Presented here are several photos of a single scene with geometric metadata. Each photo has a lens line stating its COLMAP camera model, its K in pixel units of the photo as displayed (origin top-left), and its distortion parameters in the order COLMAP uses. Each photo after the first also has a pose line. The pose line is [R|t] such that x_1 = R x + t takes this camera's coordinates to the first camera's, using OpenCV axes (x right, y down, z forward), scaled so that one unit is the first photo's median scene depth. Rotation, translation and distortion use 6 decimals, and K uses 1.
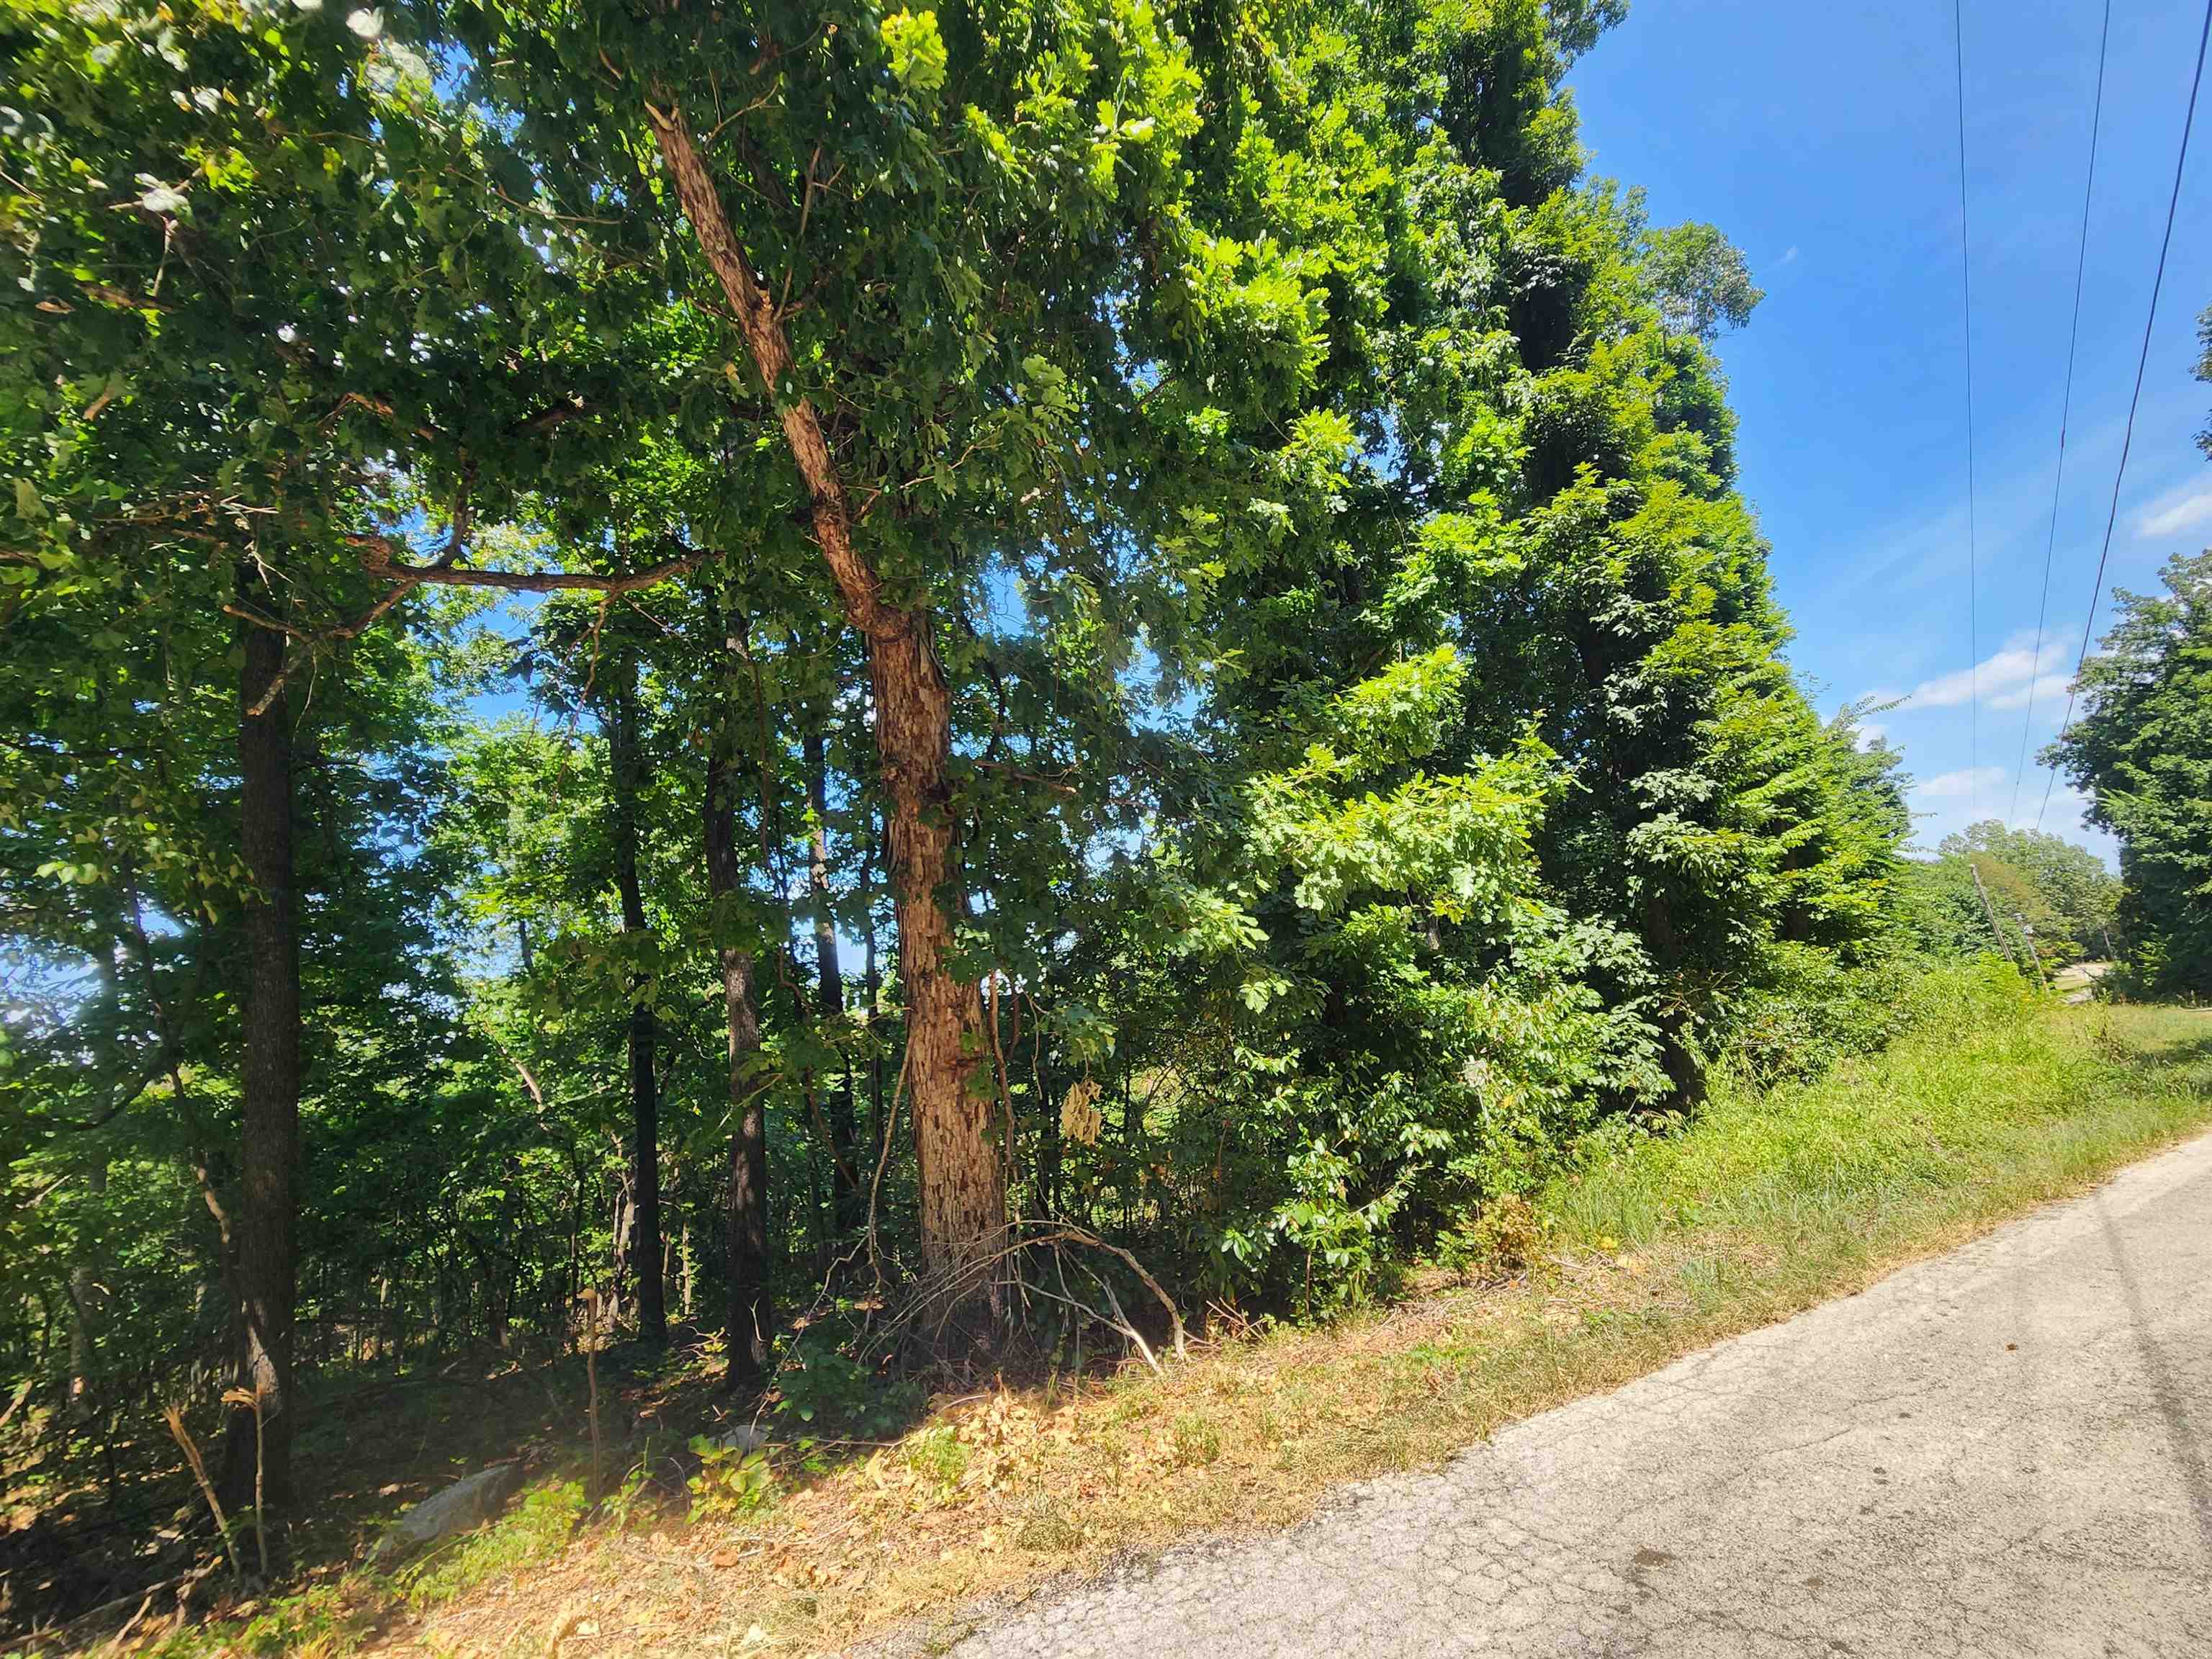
lens RADIAL K [[906.5, 0, 1101.7], [0, 906.5, 822.8], [0, 0, 1]] dist [0.013471, -0.005243]
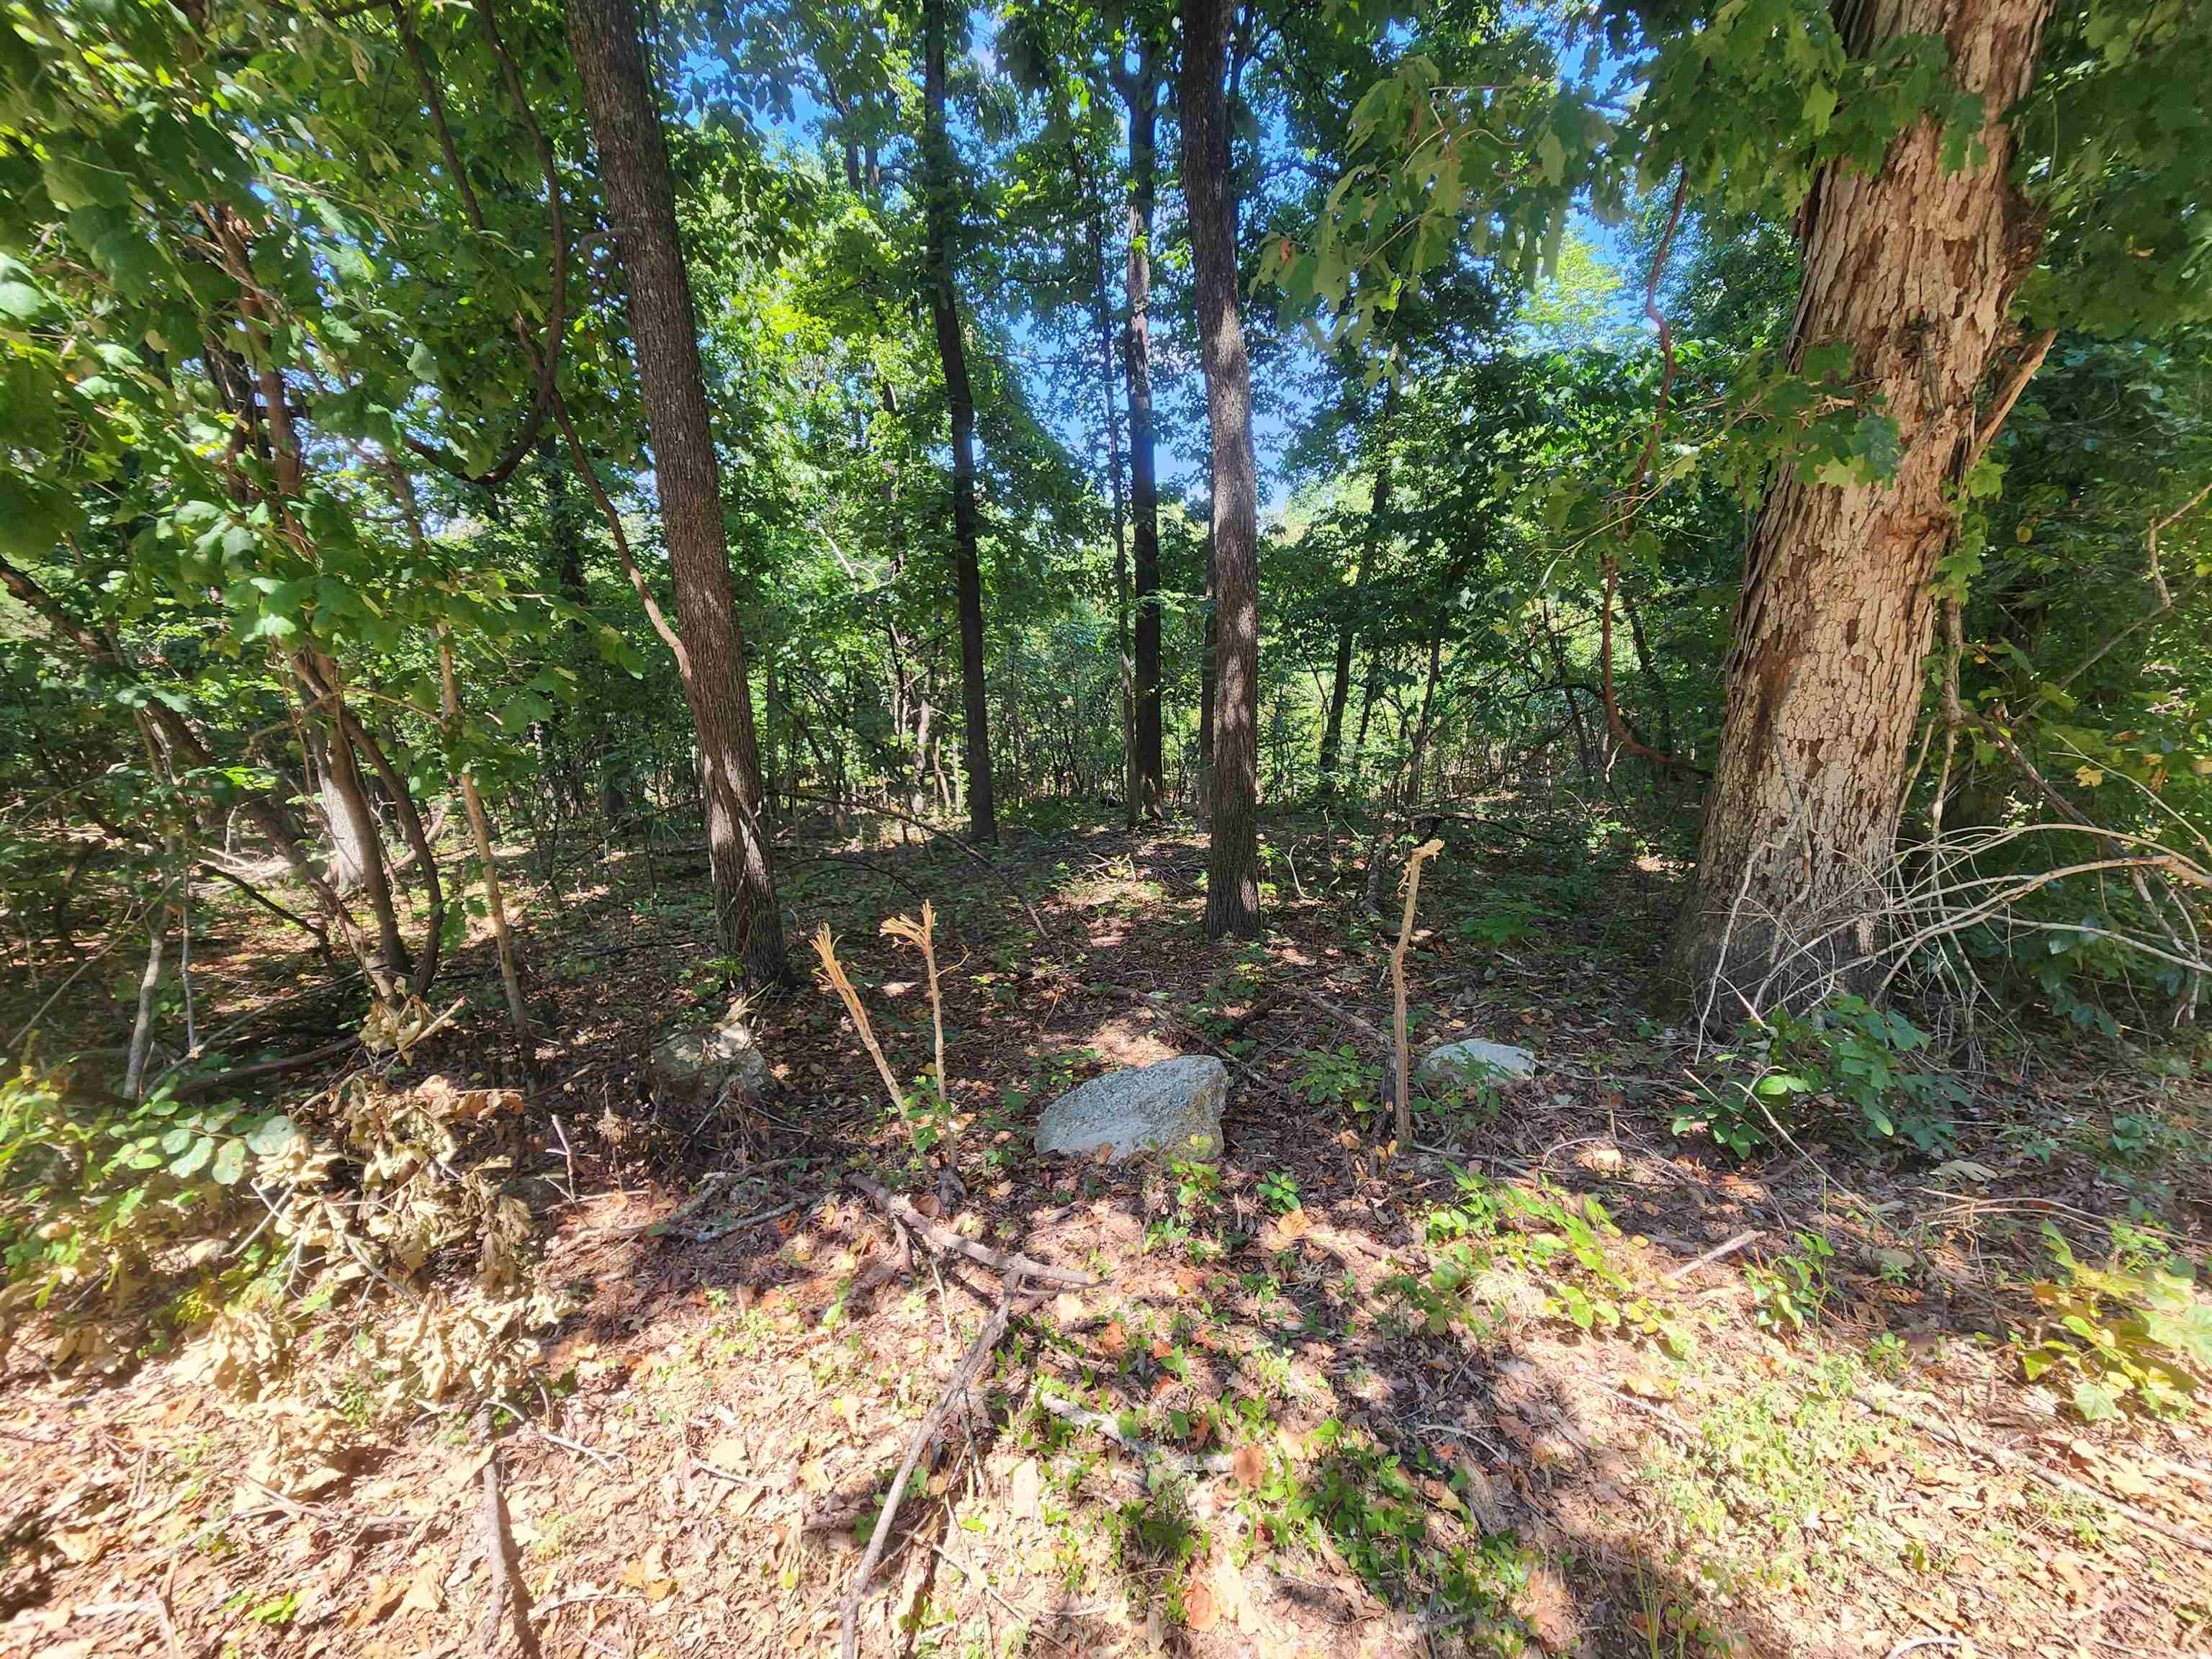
lens RADIAL K [[906.5, 0, 1089.4], [0, 906.5, 822.5], [0, 0, 1]] dist [0.013471, -0.005243]
pose [[0.980003, 0.140360, -0.141044, -0.503981], [-0.060726, 0.885973, 0.459744, 0.197225], [0.189491, -0.441986, 0.876779, 0.369313]]
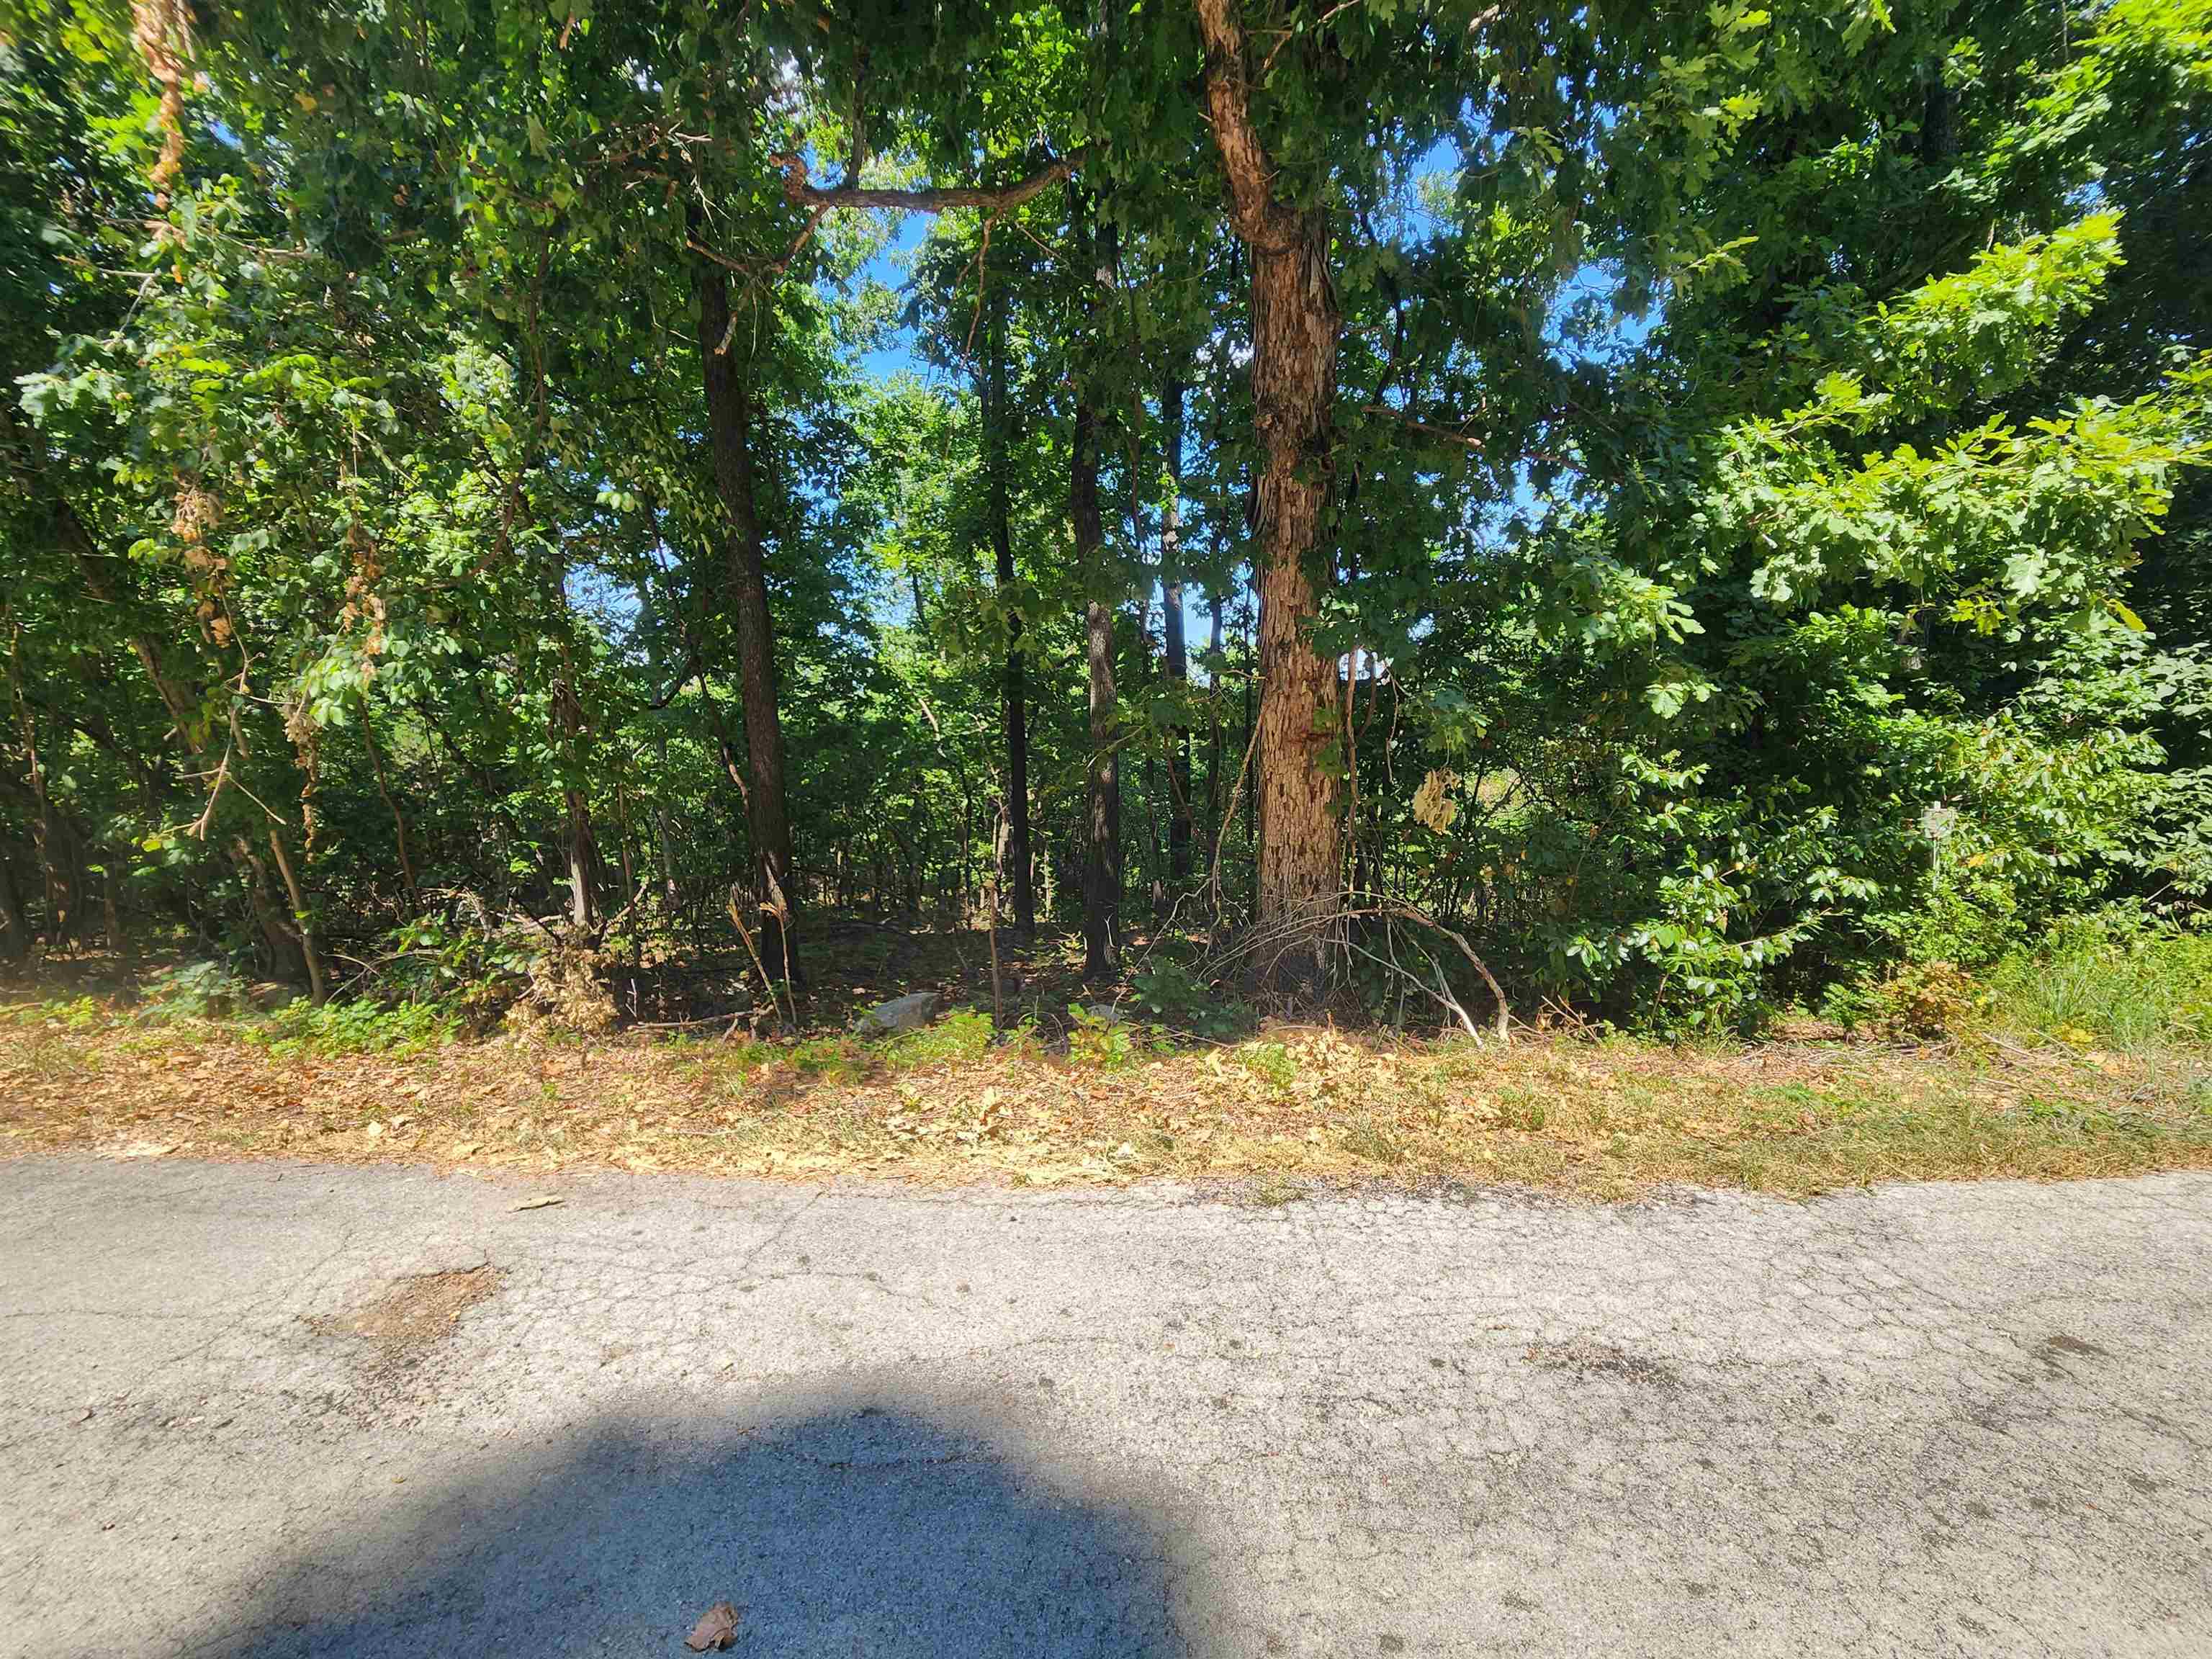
lens RADIAL K [[906.5, 0, 1097.9], [0, 906.5, 813.7], [0, 0, 1]] dist [0.013471, -0.005243]
pose [[0.931722, 0.140390, -0.334939, -0.025675], [-0.021943, 0.942339, 0.333941, 0.015224], [0.362508, -0.303790, 0.881079, 0.010303]]
